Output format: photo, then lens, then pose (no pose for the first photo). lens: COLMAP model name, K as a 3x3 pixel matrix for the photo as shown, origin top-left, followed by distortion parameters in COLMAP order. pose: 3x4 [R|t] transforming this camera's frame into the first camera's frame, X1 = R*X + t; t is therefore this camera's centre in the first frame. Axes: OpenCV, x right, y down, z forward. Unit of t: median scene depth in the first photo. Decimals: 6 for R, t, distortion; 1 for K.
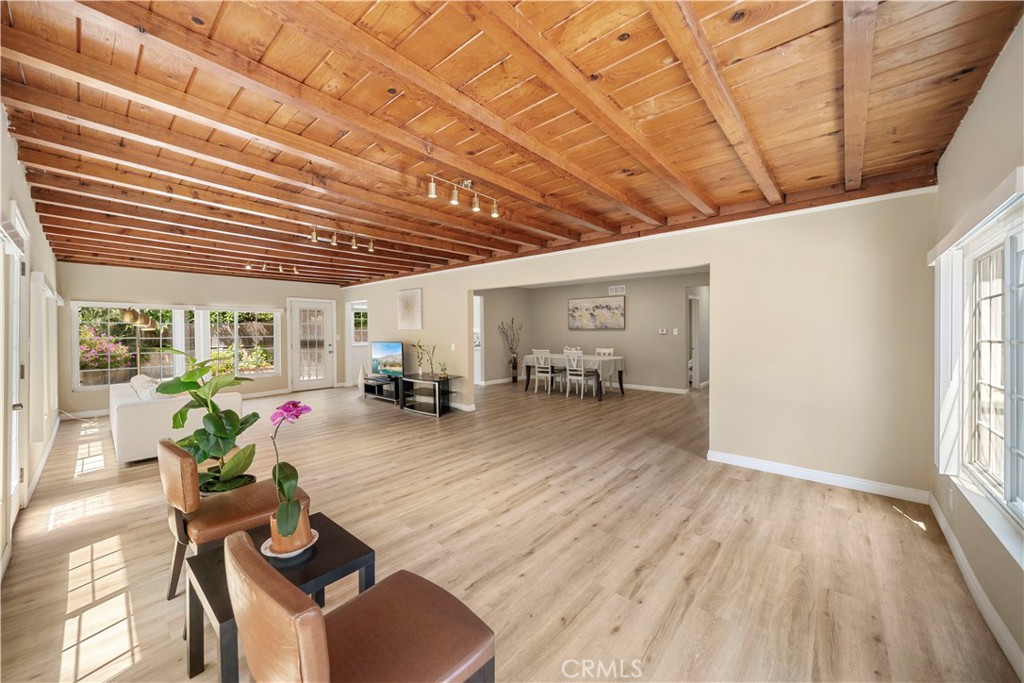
lens RADIAL K [[361.5, 0, 513.7], [0, 361.5, 338.3], [0, 0, 1]] dist [-0.000598, 0.000020]
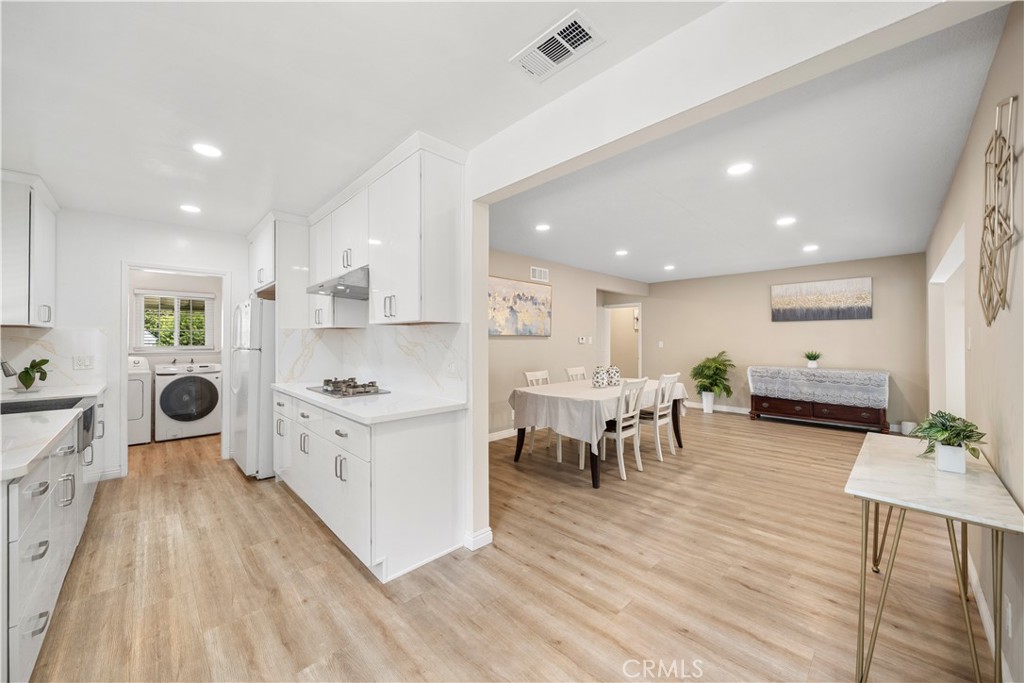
lens RADIAL K [[372.7, 0, 512.1], [0, 372.7, 335.8], [0, 0, 1]] dist [0.000211, 0.000046]
pose [[0.111555, 0.014992, 0.993645, -0.350381], [0.019738, 0.999656, -0.017299, -0.016321], [-0.993562, 0.021542, 0.111221, 0.957517]]
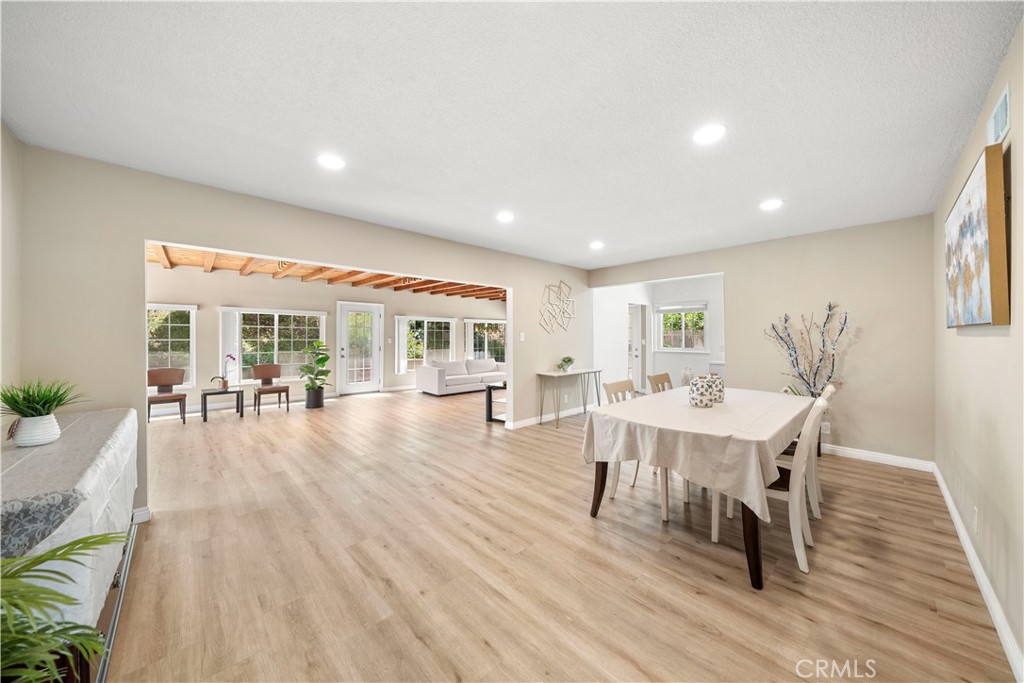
lens RADIAL K [[351.0, 0, 510.1], [0, 351.0, 337.8], [0, 0, 1]] dist [-0.009182, 0.000198]
pose [[-0.131627, 0.006455, -0.991278, 0.493872], [-0.016978, 0.999817, 0.008765, -0.016157], [0.991154, 0.017984, -0.131494, 0.751612]]
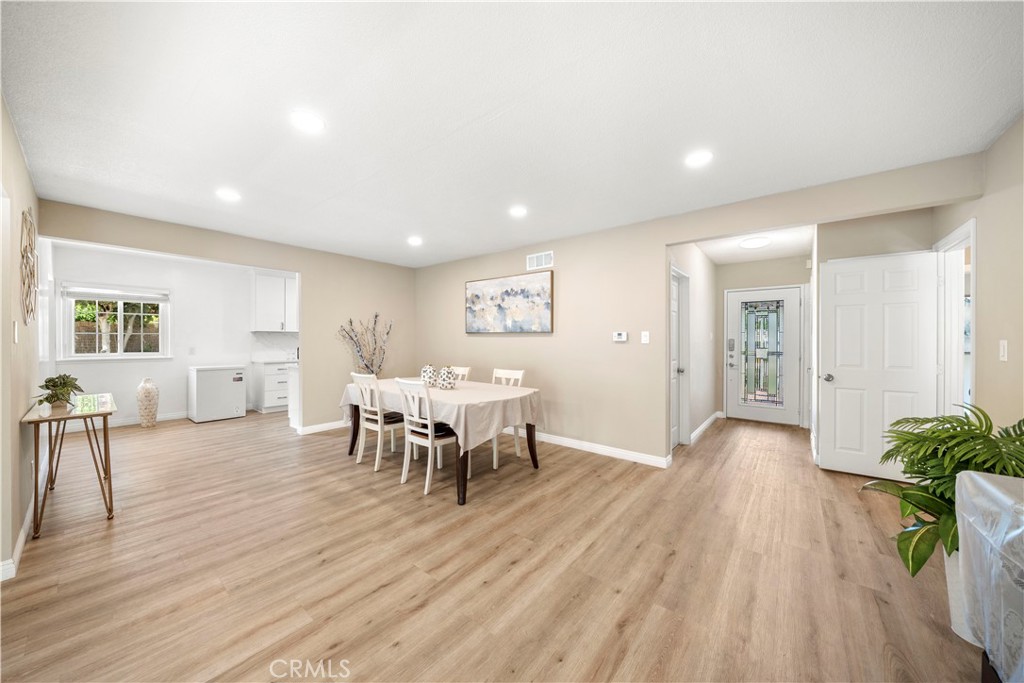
lens RADIAL K [[351.0, 0, 510.1], [0, 351.0, 337.8], [0, 0, 1]] dist [-0.009182, 0.000198]
pose [[0.999948, 0.006343, 0.007992, 0.233272], [-0.006126, 0.999619, -0.026902, -0.004122], [-0.008160, 0.026852, 0.999606, 0.471321]]
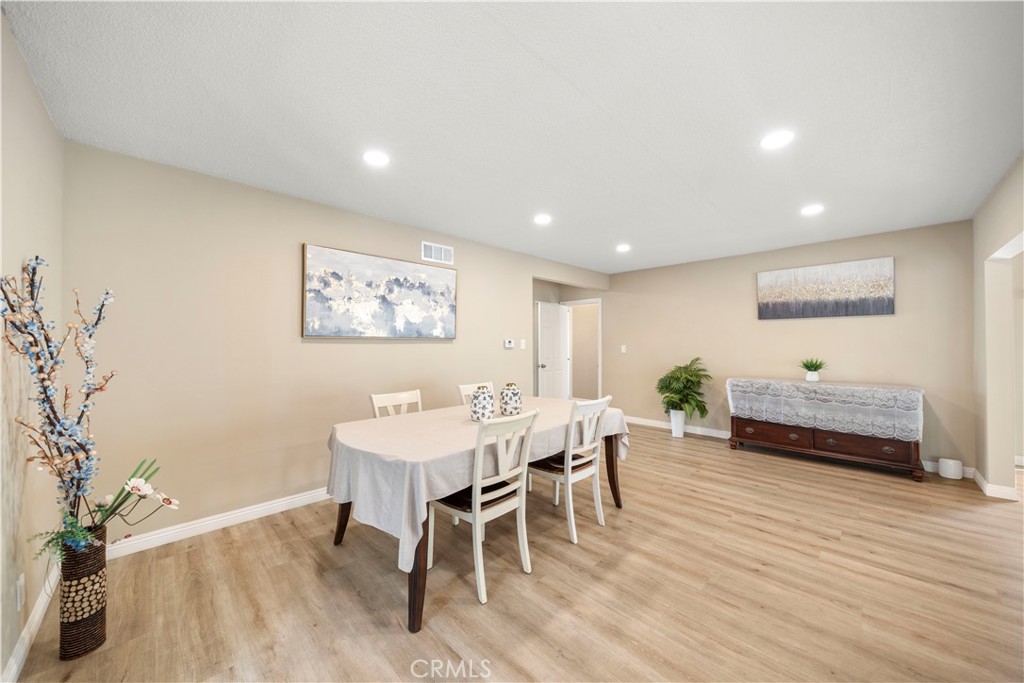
lens RADIAL K [[361.5, 0, 513.7], [0, 361.5, 338.3], [0, 0, 1]] dist [-0.000598, 0.000020]
pose [[0.105049, 0.016992, 0.994322, -0.148960], [0.021134, 0.999590, -0.019315, -0.015732], [-0.994242, 0.023043, 0.104647, 0.843142]]
